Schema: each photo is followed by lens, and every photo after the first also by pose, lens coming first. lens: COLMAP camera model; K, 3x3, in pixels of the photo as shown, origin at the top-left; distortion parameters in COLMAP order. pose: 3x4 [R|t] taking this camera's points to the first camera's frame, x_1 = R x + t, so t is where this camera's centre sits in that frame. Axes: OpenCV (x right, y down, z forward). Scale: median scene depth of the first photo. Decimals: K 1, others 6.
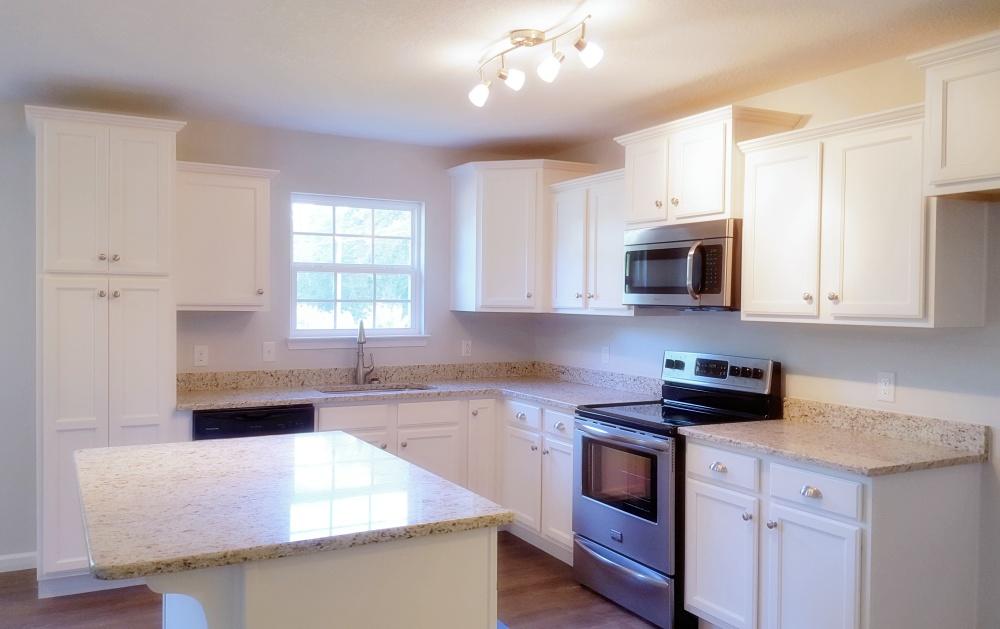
lens RADIAL K [[824.3, 0, 500.0], [0, 824.3, 314.5], [0, 0, 1]] dist [0.016377, -0.006071]
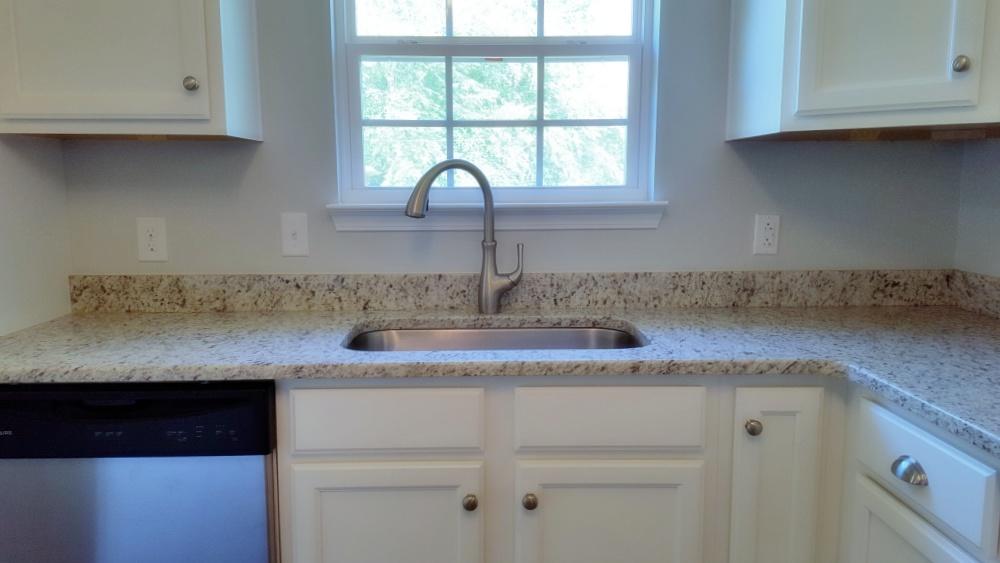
lens RADIAL K [[745.3, 0, 500.0], [0, 745.3, 281.5], [0, 0, 1]] dist [0.053835, -0.061127]
pose [[0.892837, 0.046973, -0.447923, 0.014067], [0.001772, 0.994172, 0.107790, 0.032327], [0.450376, -0.097033, 0.887551, 0.827866]]
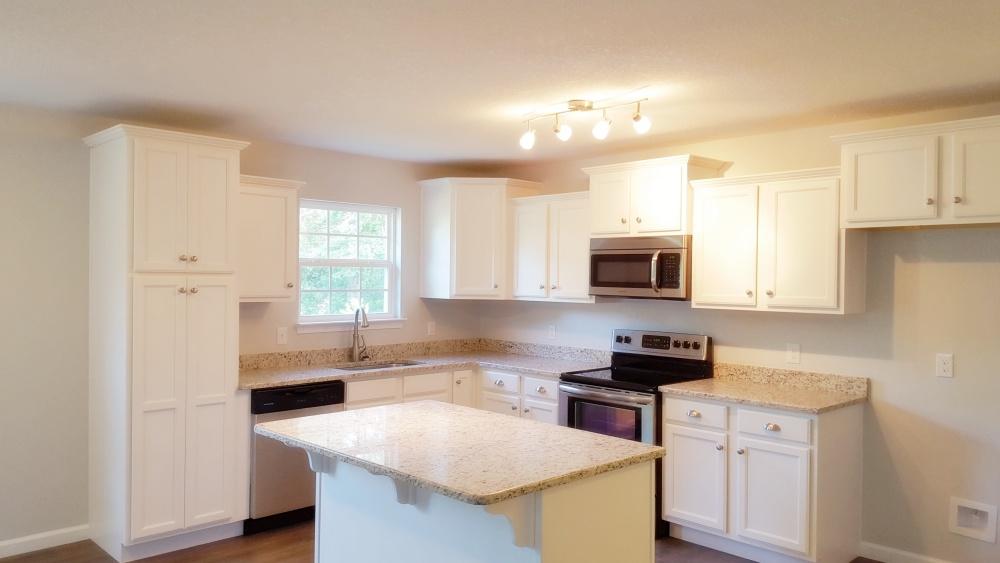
lens RADIAL K [[745.3, 0, 500.0], [0, 745.3, 281.5], [0, 0, 1]] dist [0.053835, -0.061127]
pose [[0.962907, -0.001631, 0.269829, -0.328063], [0.004189, 0.999952, -0.008906, -0.025074], [-0.269802, 0.009706, 0.962867, -0.115290]]
